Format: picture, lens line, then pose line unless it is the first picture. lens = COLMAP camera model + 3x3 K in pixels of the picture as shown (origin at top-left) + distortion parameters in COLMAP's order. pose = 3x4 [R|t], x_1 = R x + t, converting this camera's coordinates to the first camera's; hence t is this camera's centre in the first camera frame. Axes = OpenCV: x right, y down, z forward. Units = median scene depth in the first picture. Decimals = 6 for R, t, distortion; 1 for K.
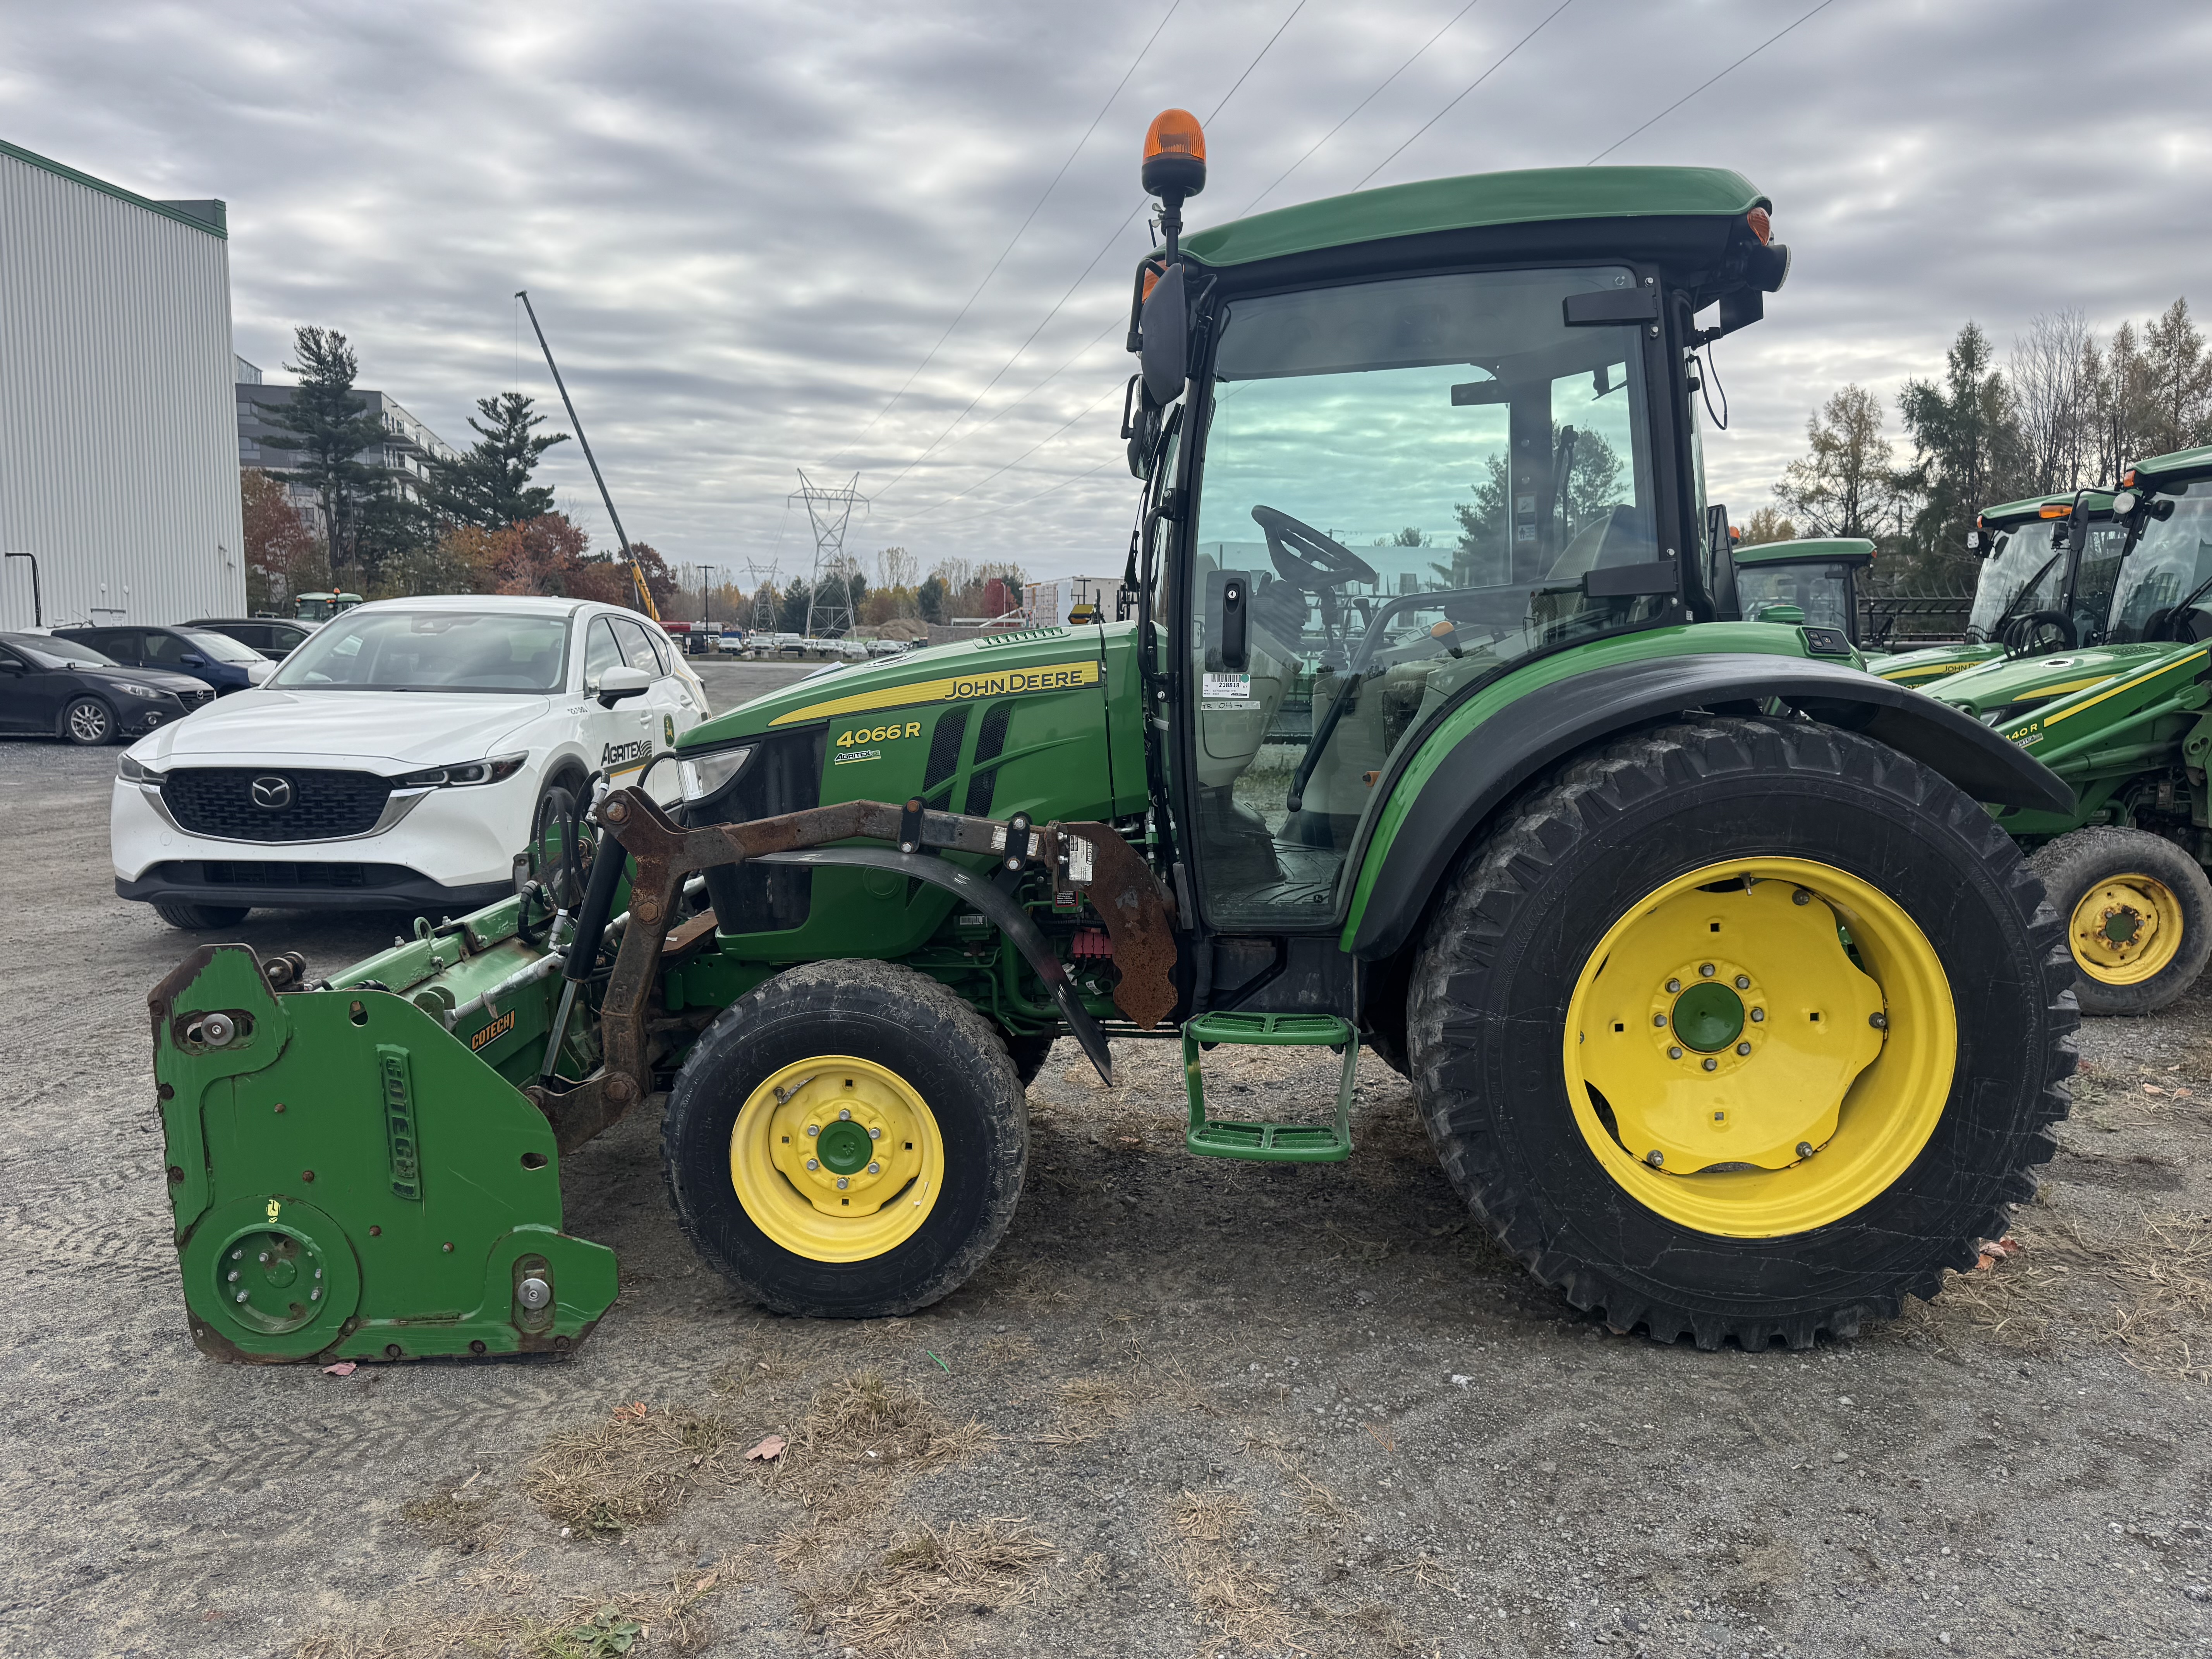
lens RADIAL K [[1597.4, 0, 1298.7], [0, 1597.4, 826.6], [0, 0, 1]] dist [0.049985, -0.052629]
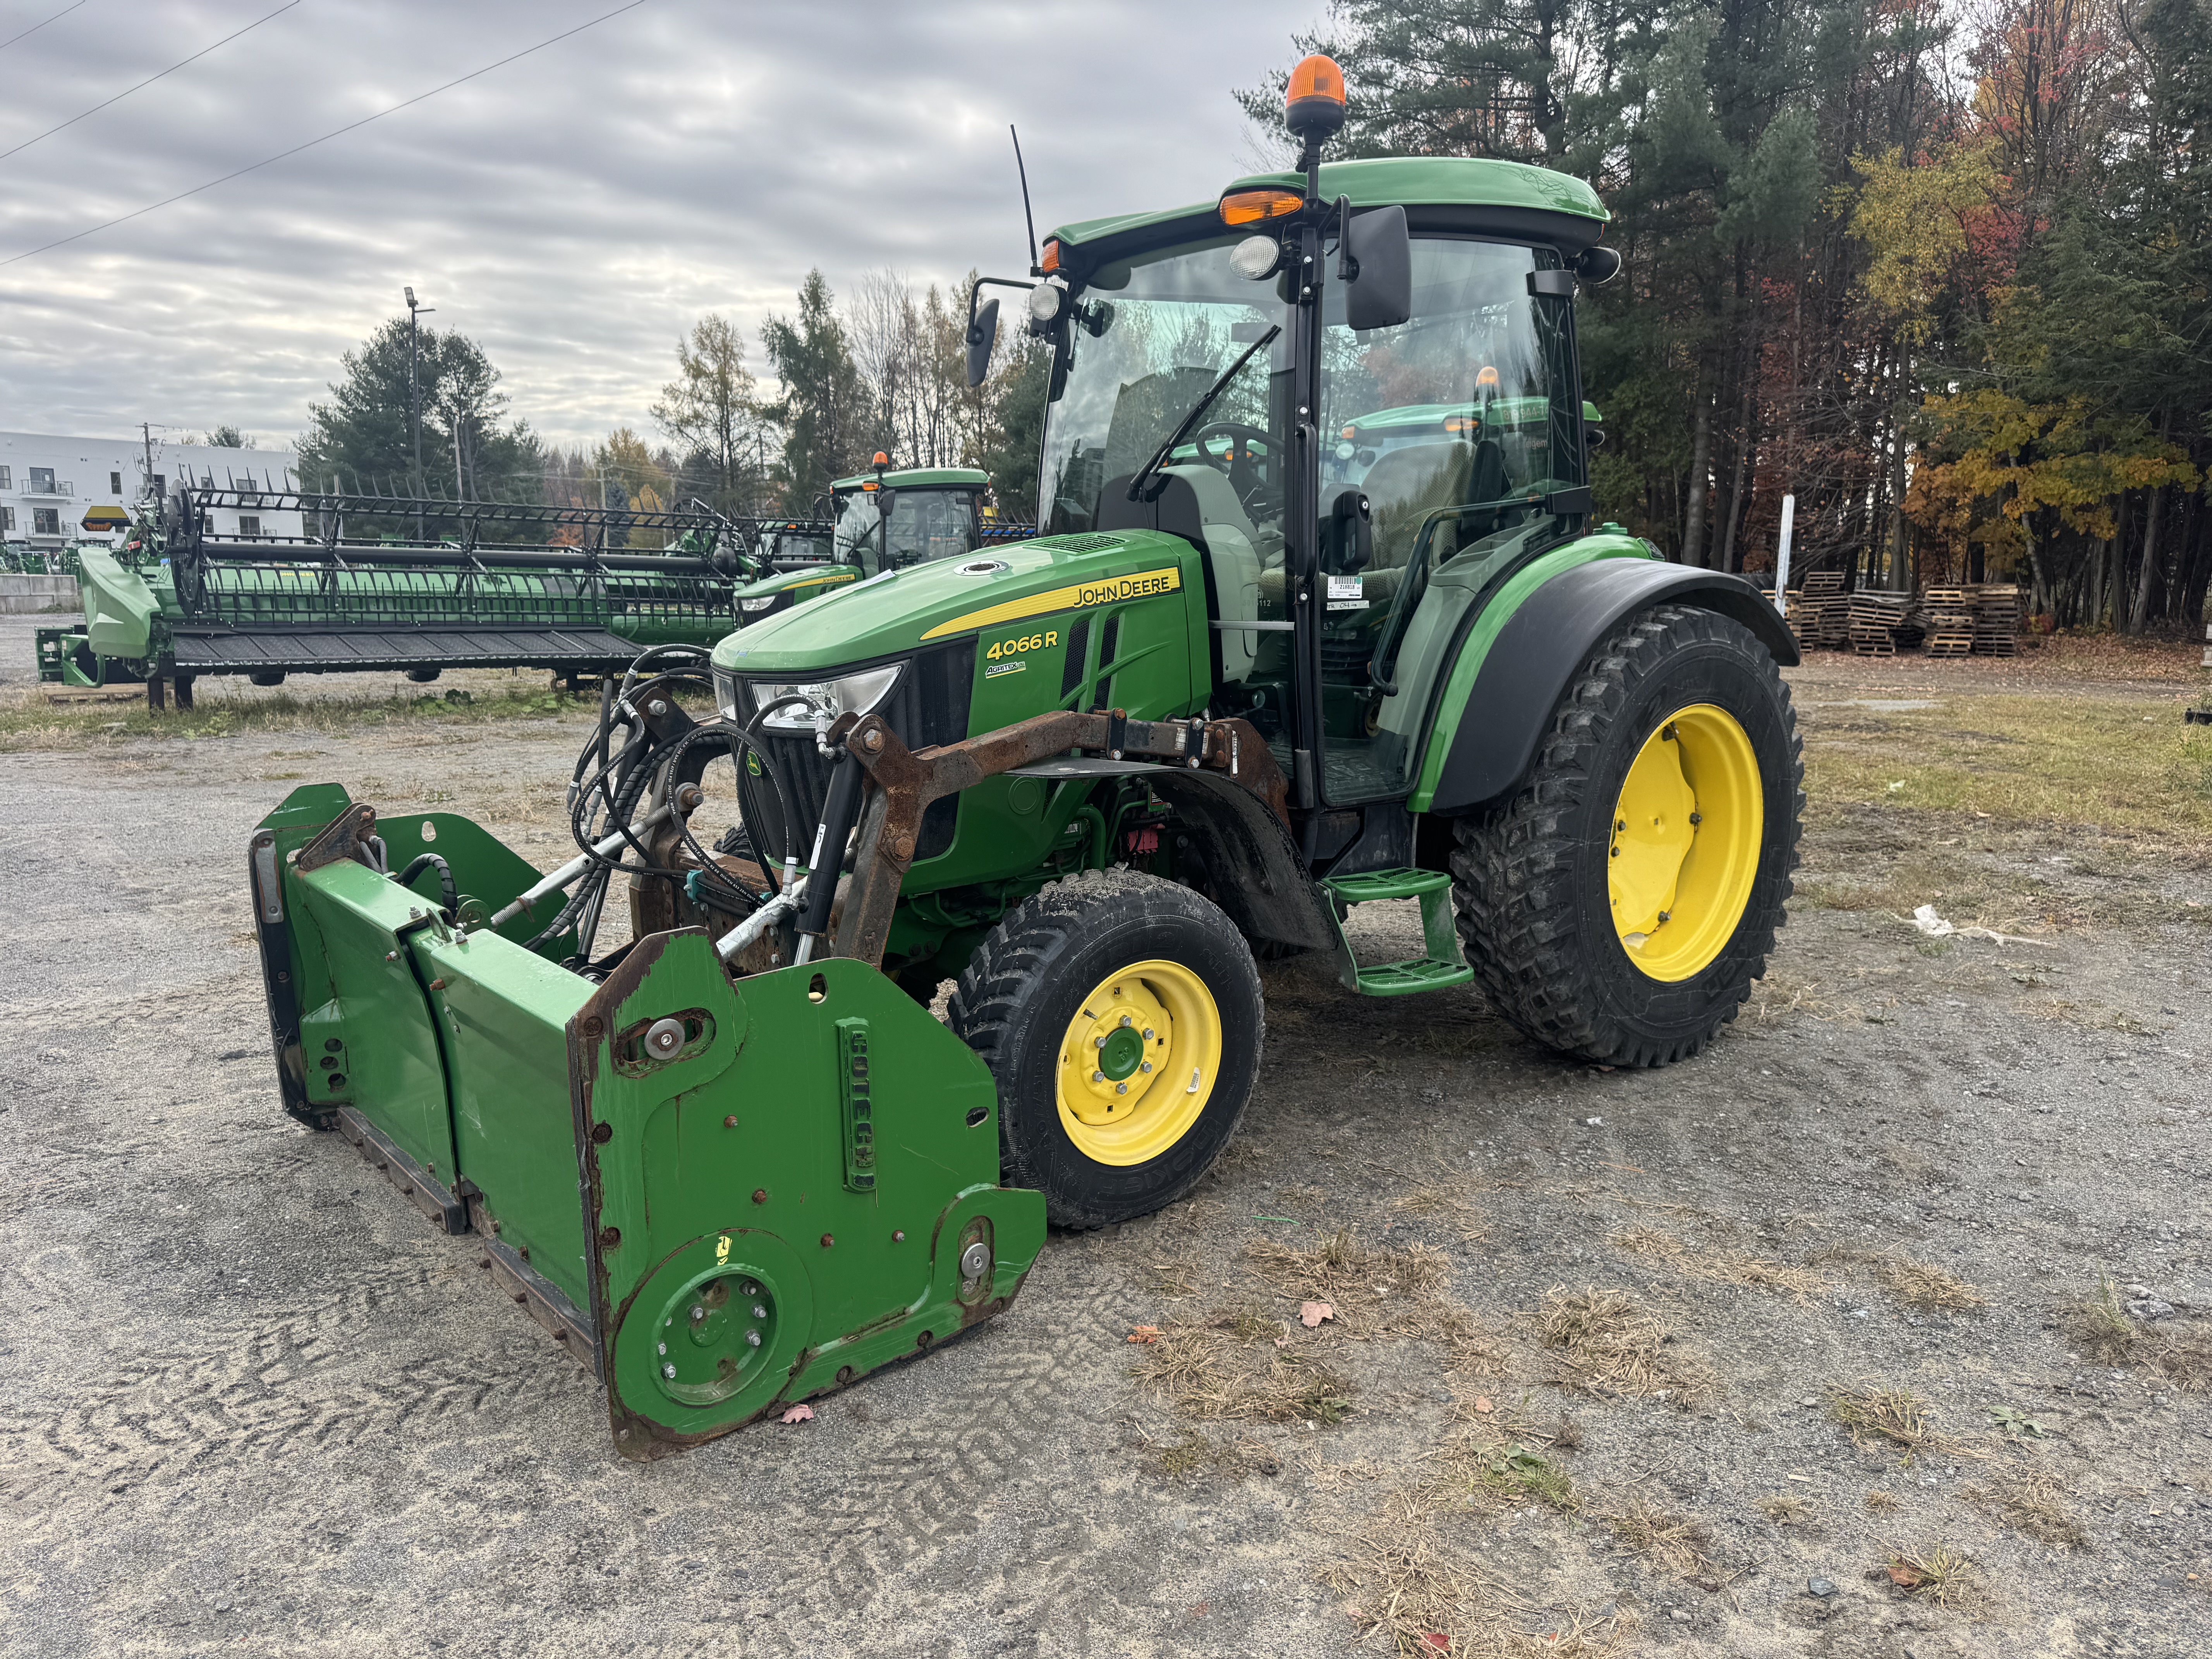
lens RADIAL K [[1554.9, 0, 1078.2], [0, 1554.9, 827.8], [0, 0, 1]] dist [0.109080, -0.143772]
pose [[0.777625, -0.108765, 0.619249, -0.834478], [0.076750, 0.993979, 0.078203, -0.018418], [-0.624026, -0.013286, 0.781291, 0.236408]]
